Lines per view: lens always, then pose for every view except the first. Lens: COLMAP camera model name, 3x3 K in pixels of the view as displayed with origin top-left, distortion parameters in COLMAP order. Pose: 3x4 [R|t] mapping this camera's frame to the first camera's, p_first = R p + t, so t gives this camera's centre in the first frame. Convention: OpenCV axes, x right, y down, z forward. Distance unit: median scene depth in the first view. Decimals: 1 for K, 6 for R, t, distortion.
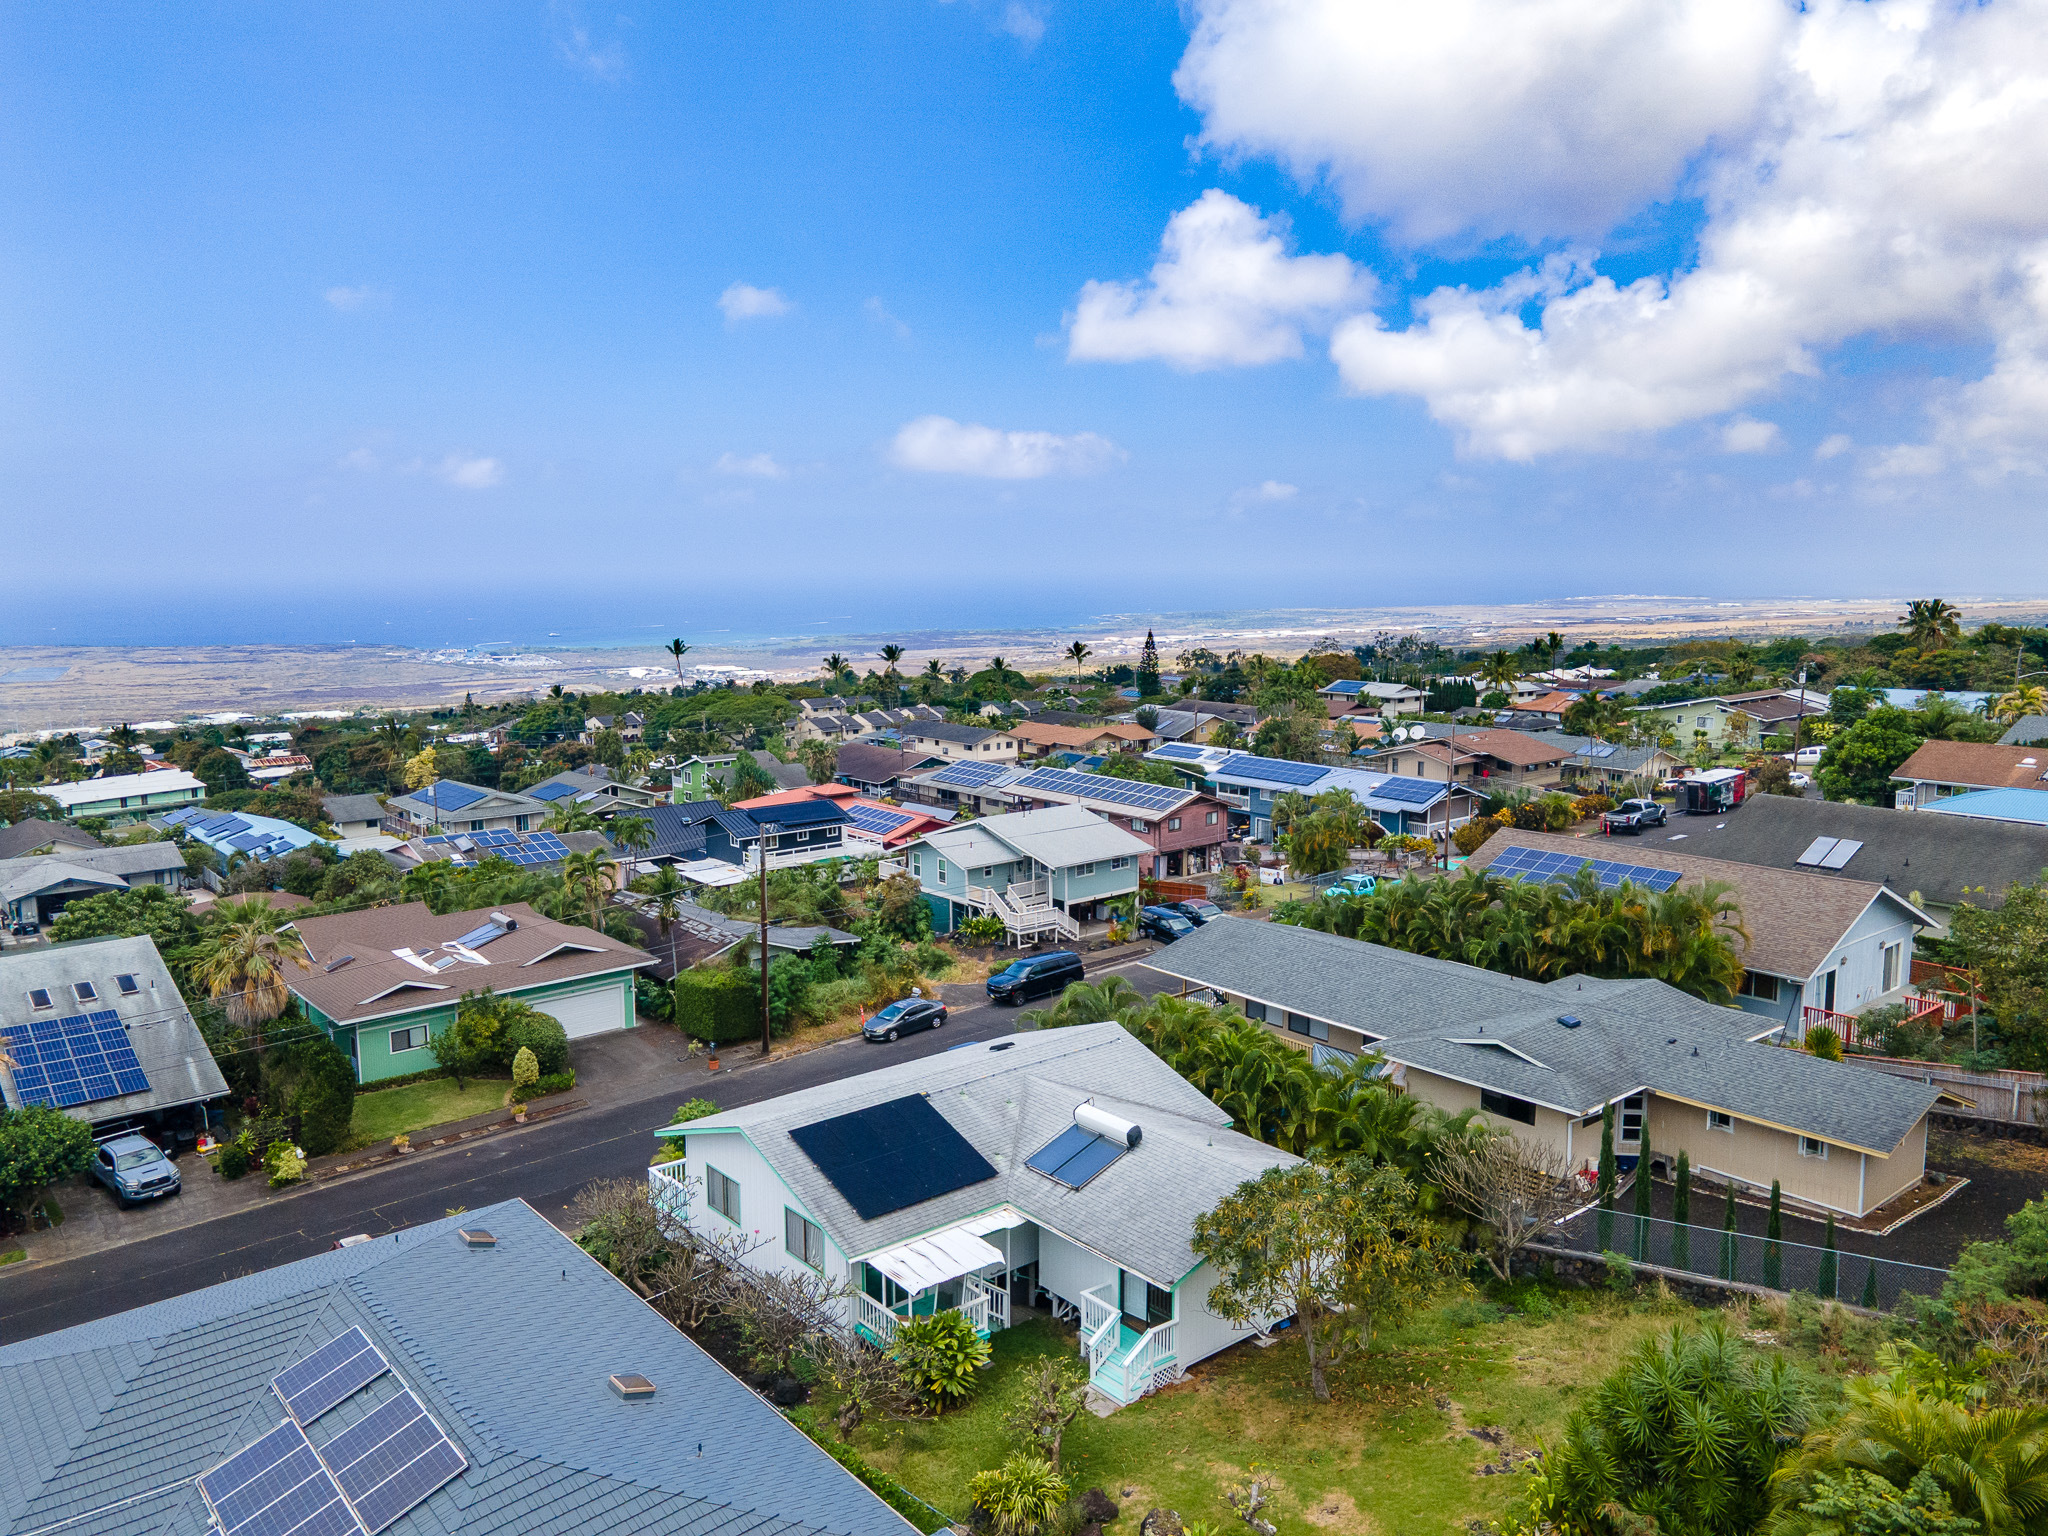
lens RADIAL K [[1475.3, 0, 988.3], [0, 1475.3, 766.9], [0, 0, 1]] dist [0.051134, -0.000065]
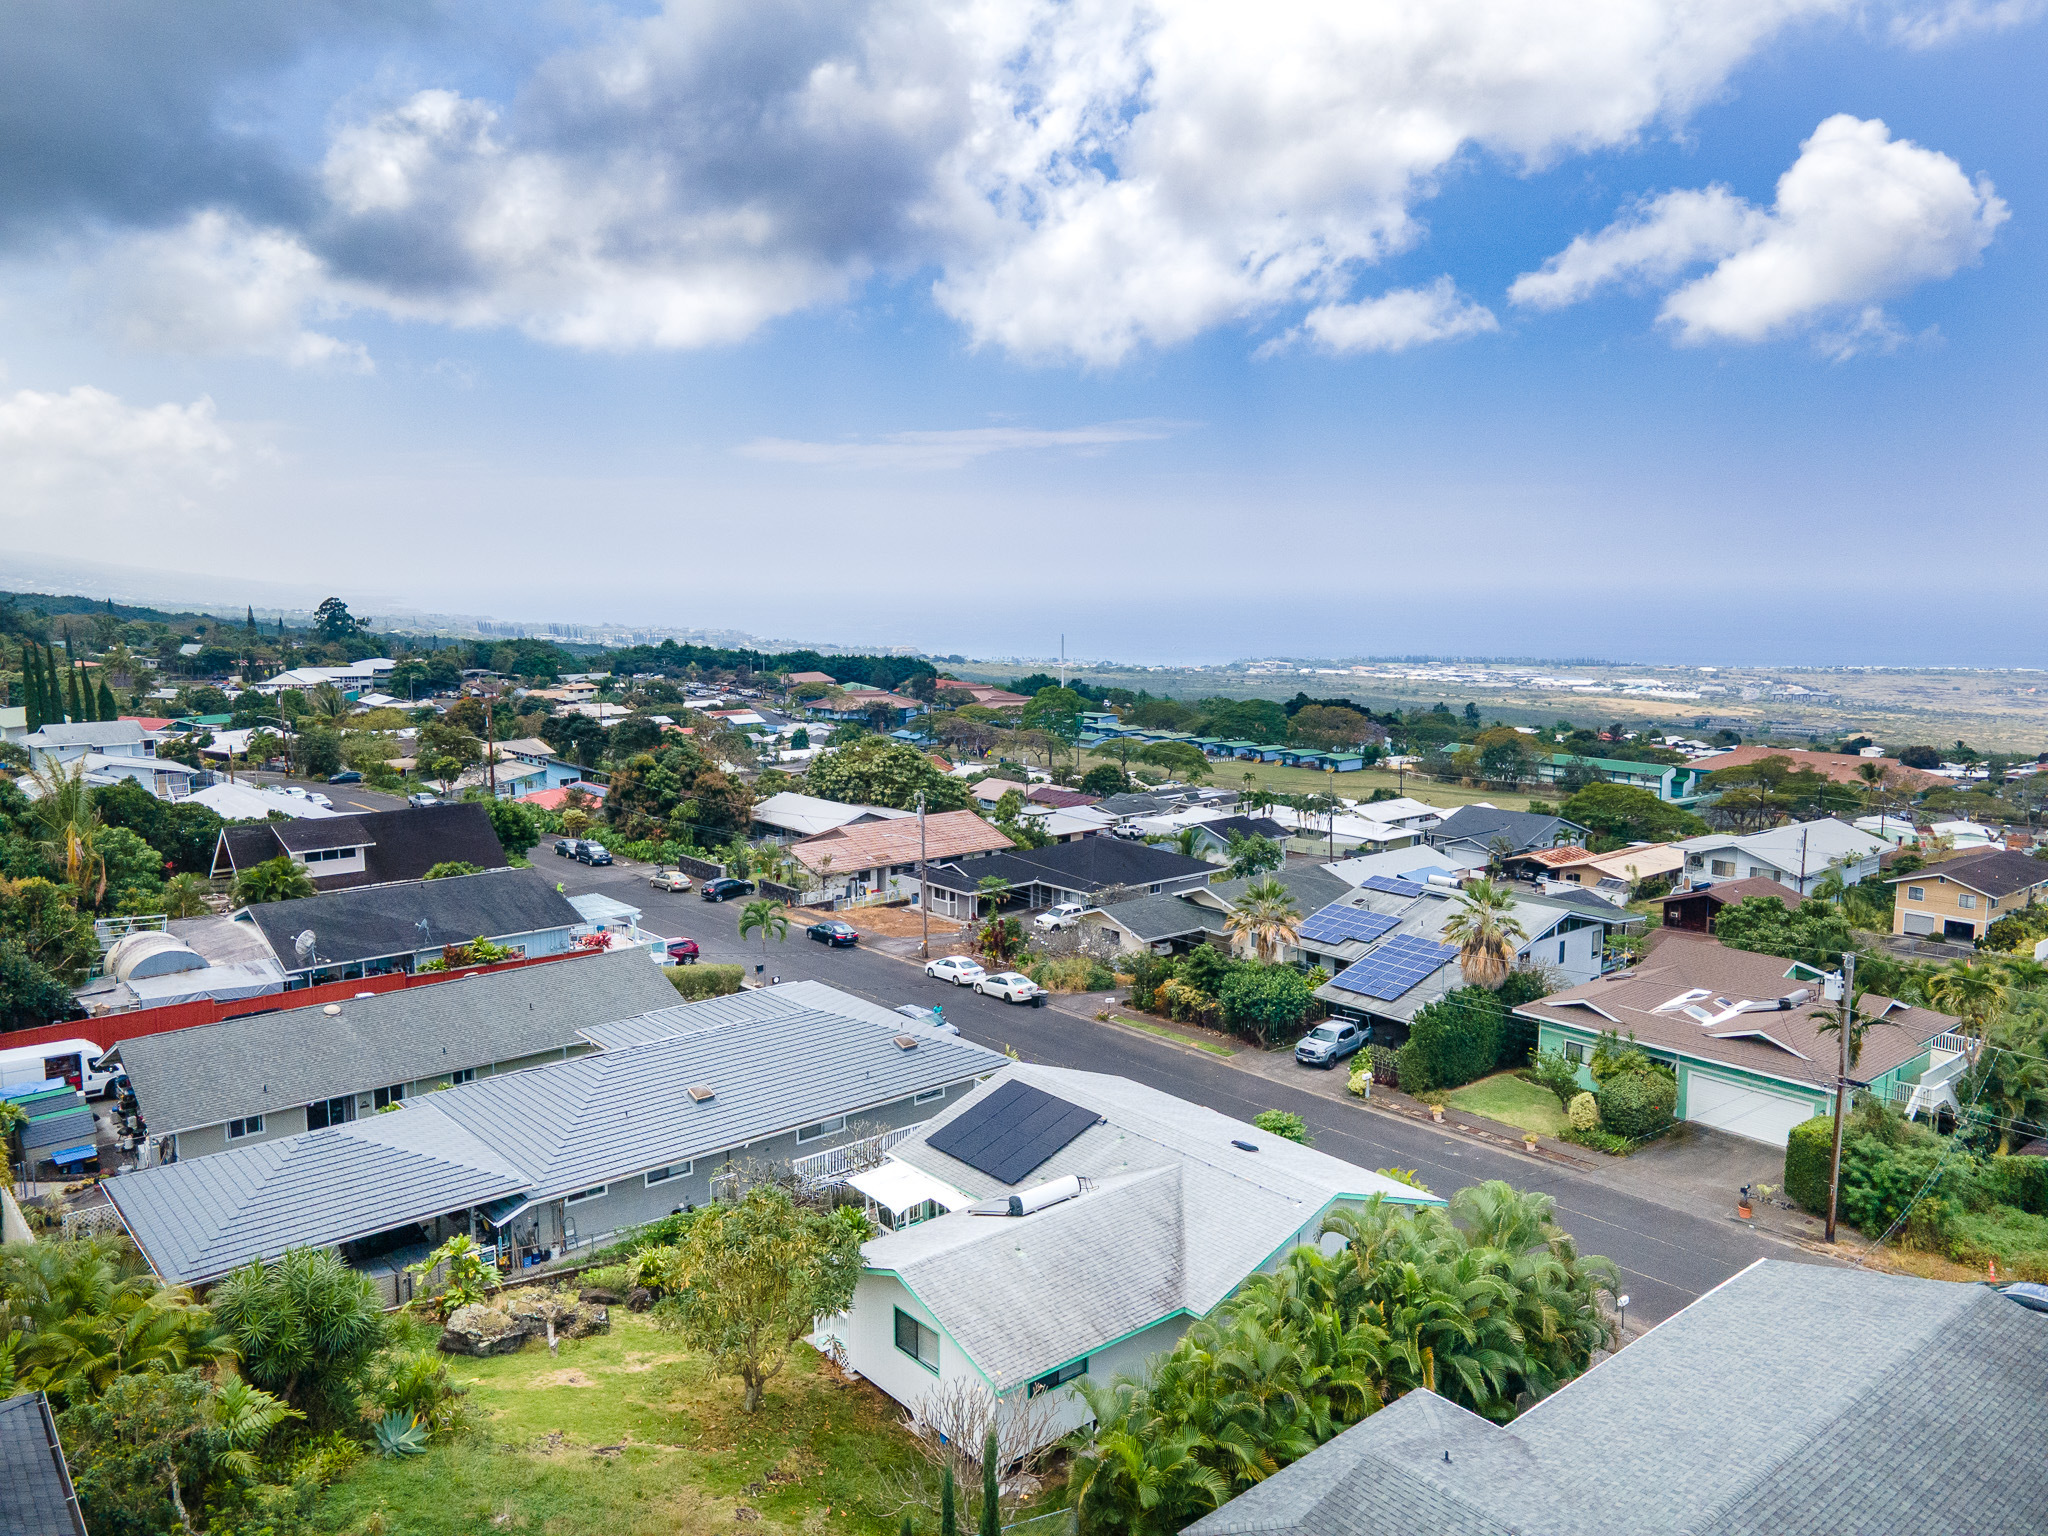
lens RADIAL K [[1477.5, 0, 1022.4], [0, 1477.5, 823.4], [0, 0, 1]] dist [0.023019, -0.040099]
pose [[0.020644, 0.178659, -0.983694, 0.369697], [-0.142250, 0.974419, 0.173989, -0.062762], [0.989615, 0.136339, 0.045530, 0.331188]]
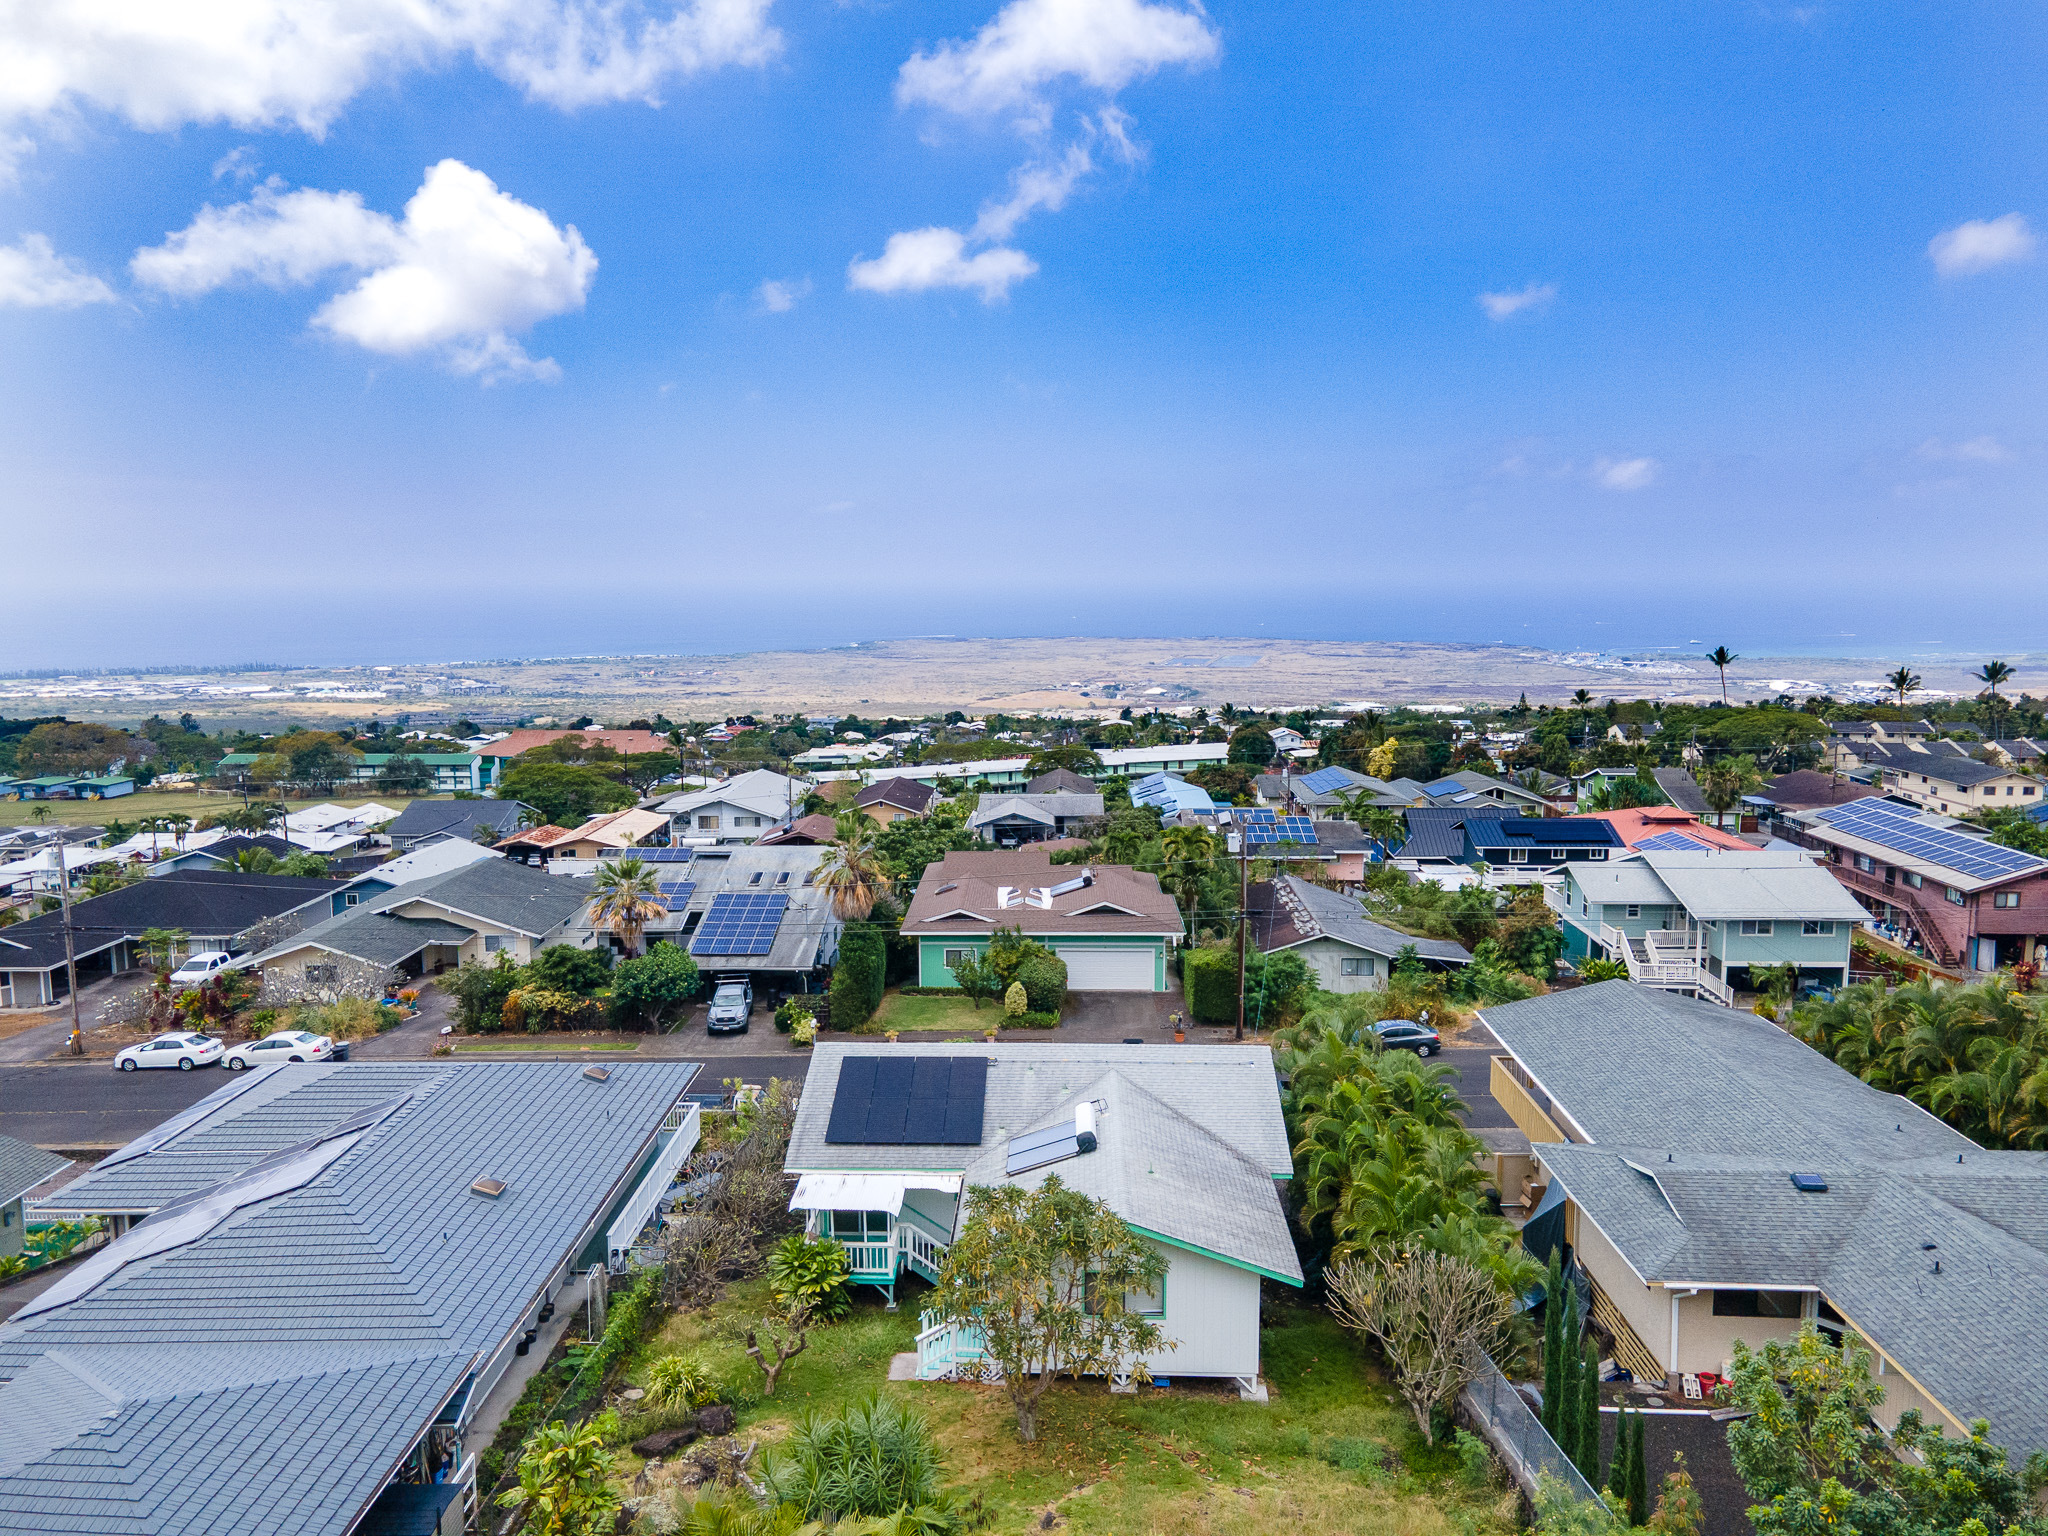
lens RADIAL K [[1463.6, 0, 1024.0], [0, 1463.6, 768.0], [0, 0, 1]] dist [0.057722, -0.035758]
pose [[0.757615, 0.093088, -0.646030, 0.236115], [-0.093539, 0.995046, 0.033684, -0.007192], [0.645965, 0.034909, 0.762568, 0.086425]]
